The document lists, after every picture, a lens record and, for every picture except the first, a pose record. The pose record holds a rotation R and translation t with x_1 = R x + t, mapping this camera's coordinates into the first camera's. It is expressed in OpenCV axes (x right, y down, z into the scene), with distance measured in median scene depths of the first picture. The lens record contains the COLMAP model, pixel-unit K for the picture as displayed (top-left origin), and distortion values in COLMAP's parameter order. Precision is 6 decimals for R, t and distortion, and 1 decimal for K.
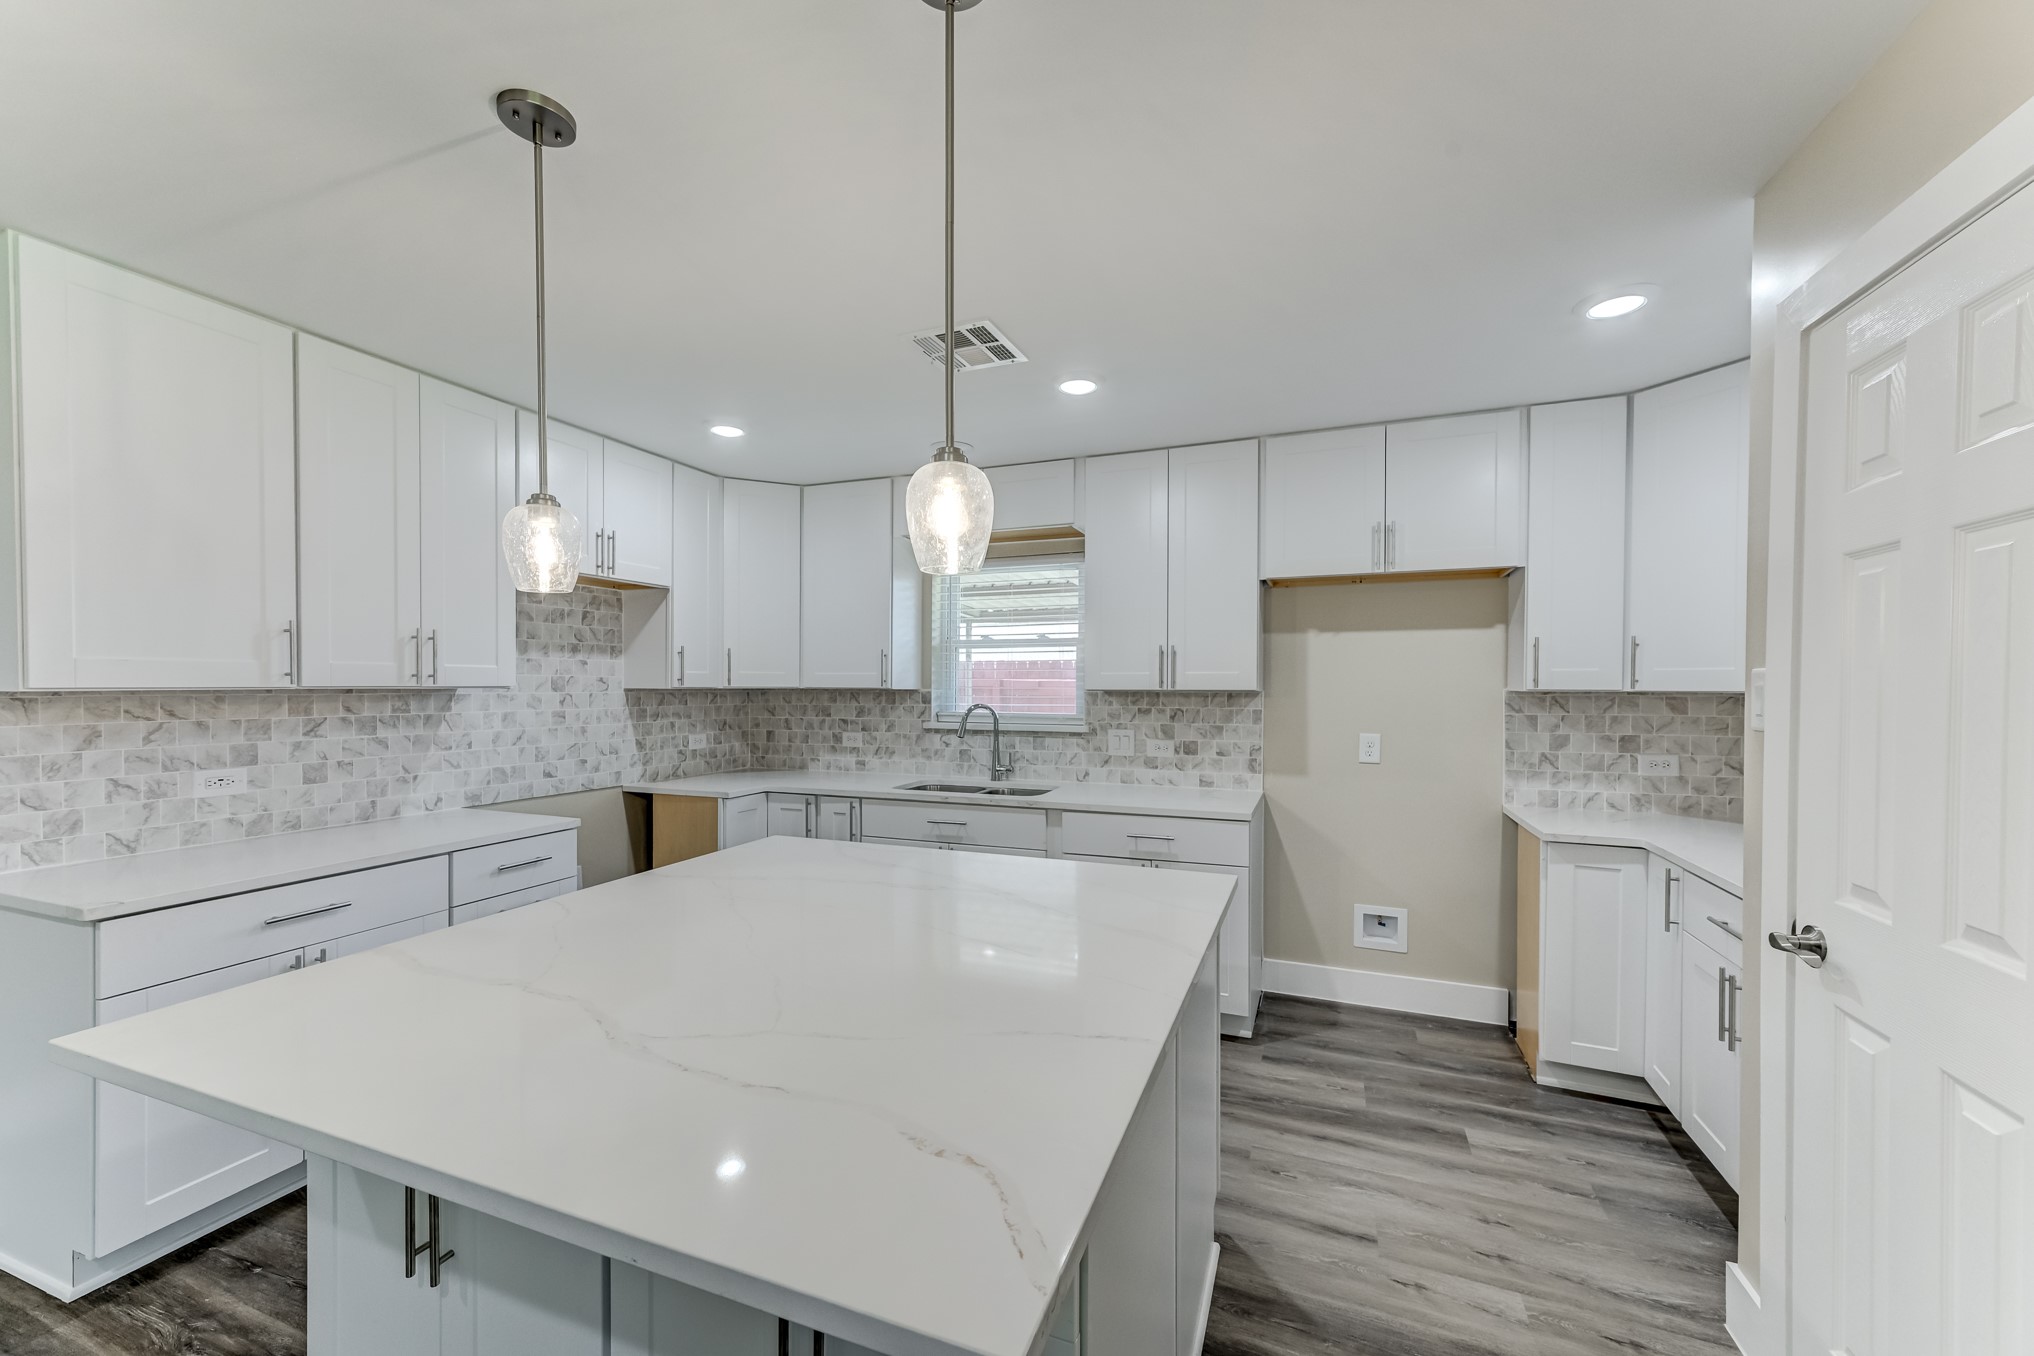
lens RADIAL K [[792.0, 0, 1012.3], [0, 792.0, 694.7], [0, 0, 1]] dist [0.008970, 0.000363]
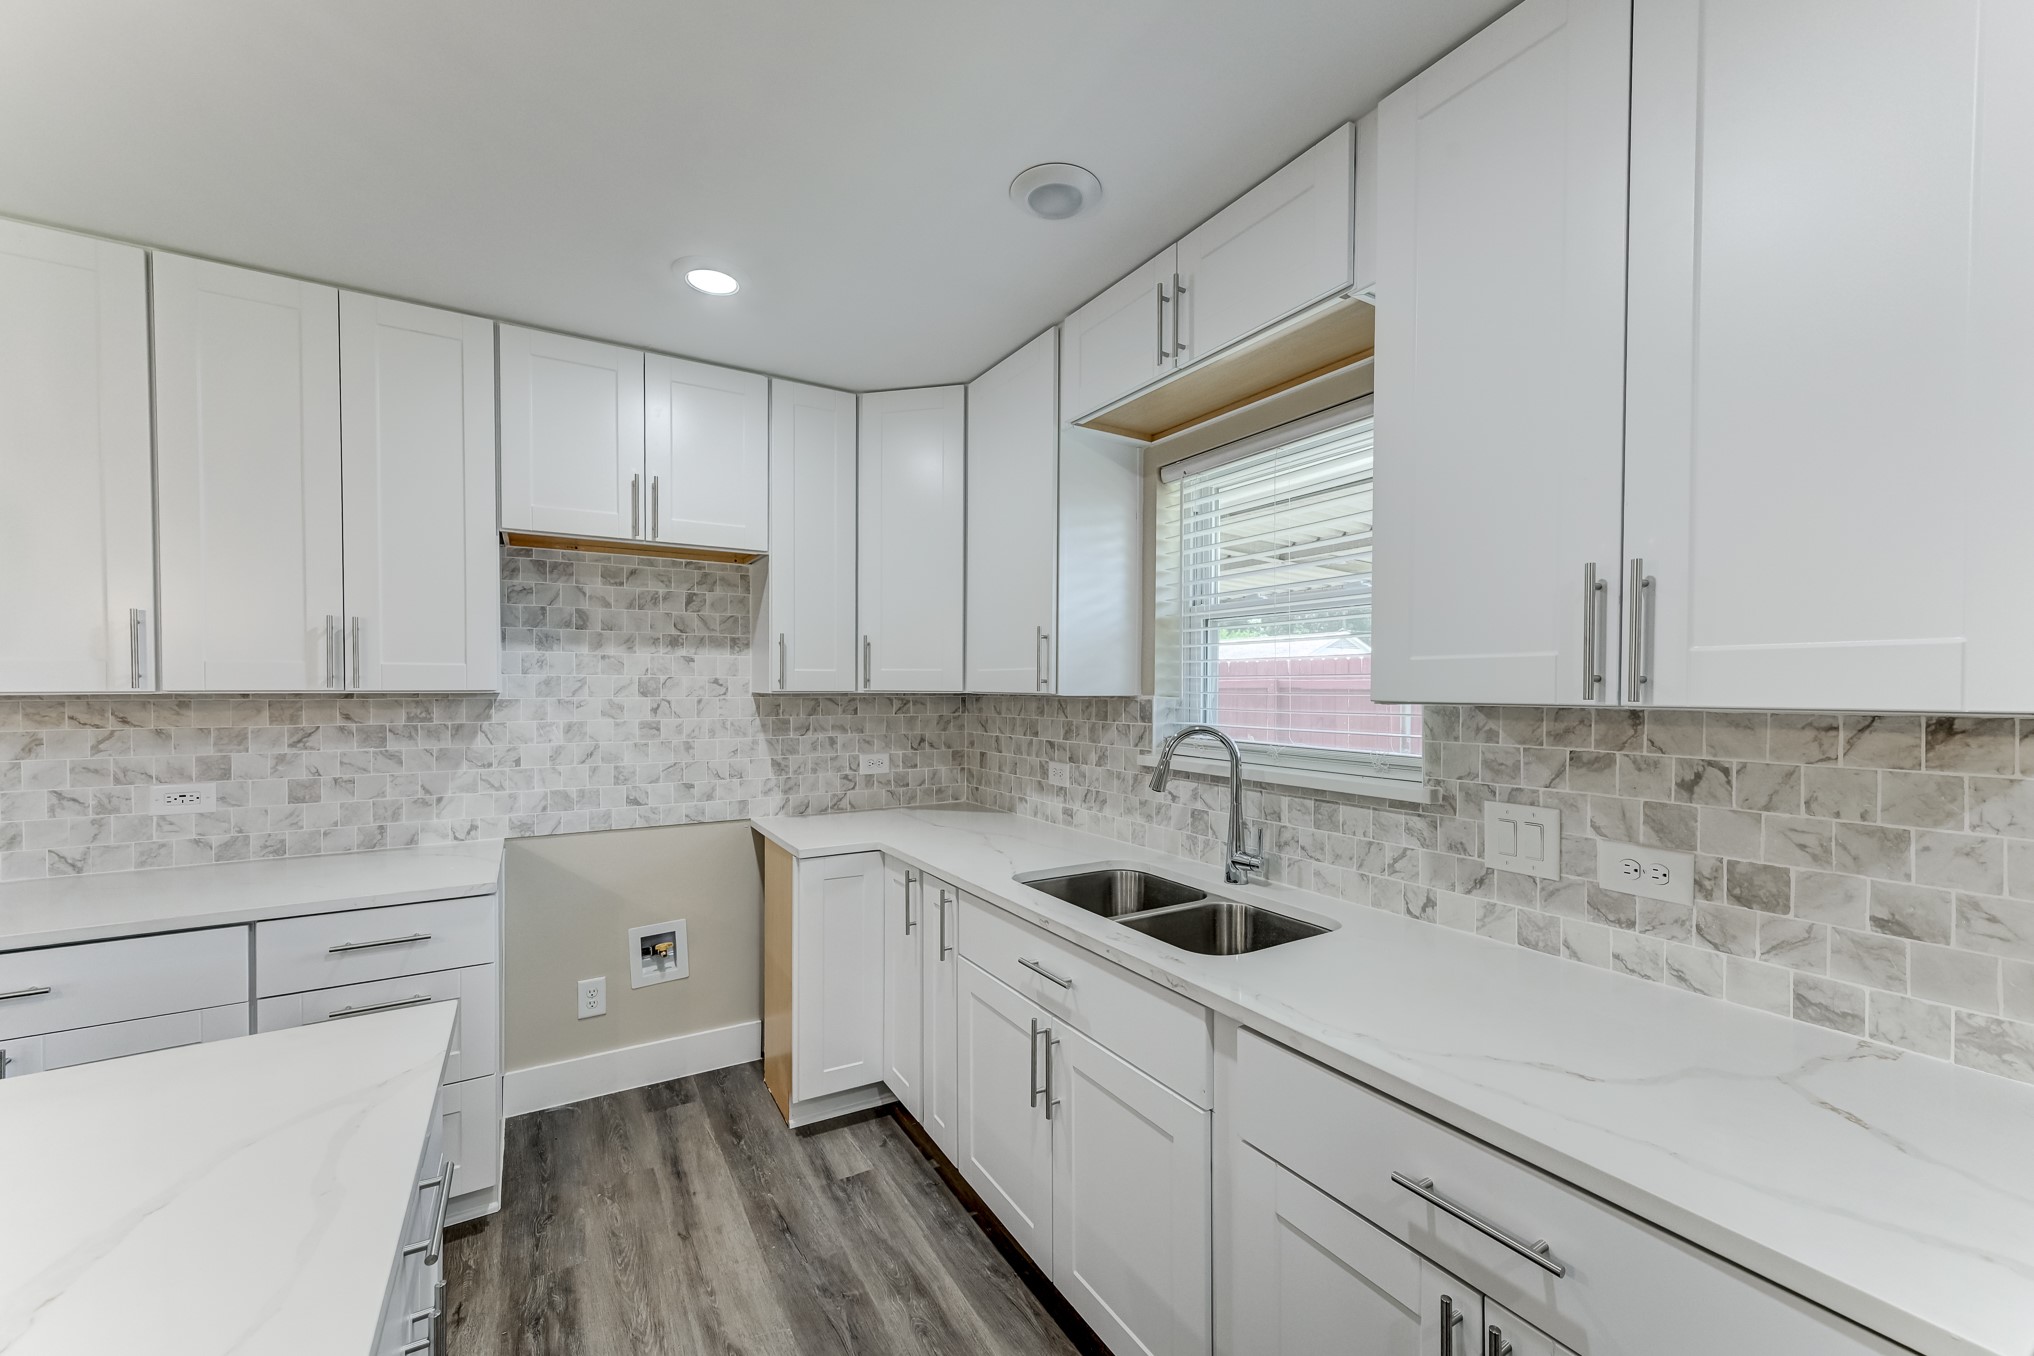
lens RADIAL K [[792.0, 0, 1012.3], [0, 792.0, 694.7], [0, 0, 1]] dist [0.008970, 0.000363]
pose [[0.792850, 0.006213, -0.609385, 0.187012], [-0.007421, 0.999972, 0.000540, -0.008546], [0.609372, 0.004094, 0.792874, 0.574857]]
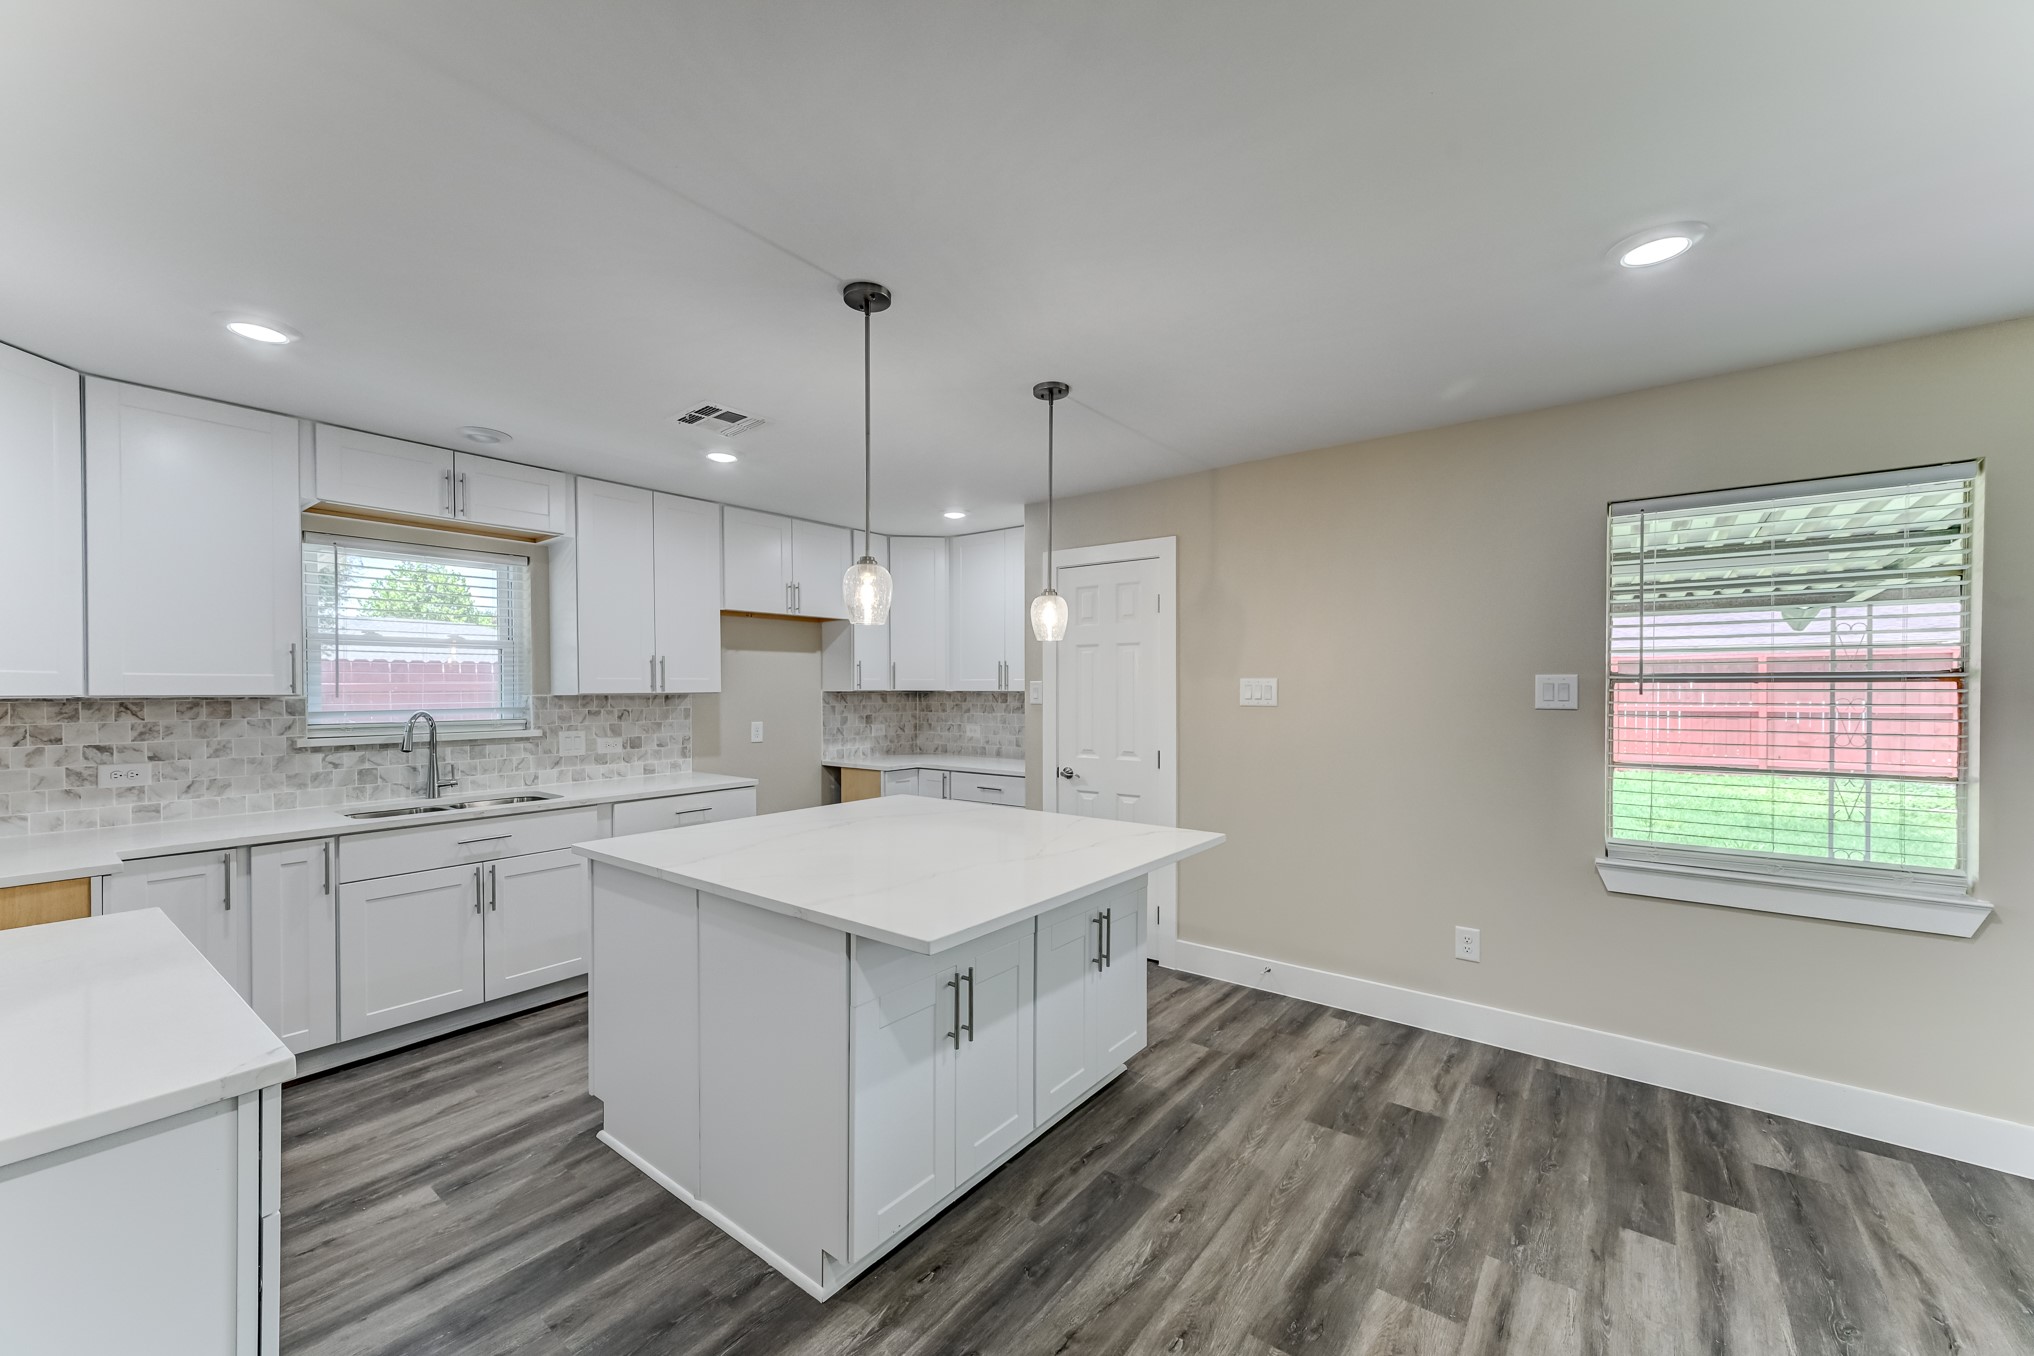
lens RADIAL K [[792.0, 0, 1012.3], [0, 792.0, 694.7], [0, 0, 1]] dist [0.008970, 0.000363]
pose [[0.281098, -0.012189, 0.959602, -0.759709], [0.016169, 0.999838, 0.007964, -0.004034], [-0.959543, 0.013277, 0.281249, 0.141061]]
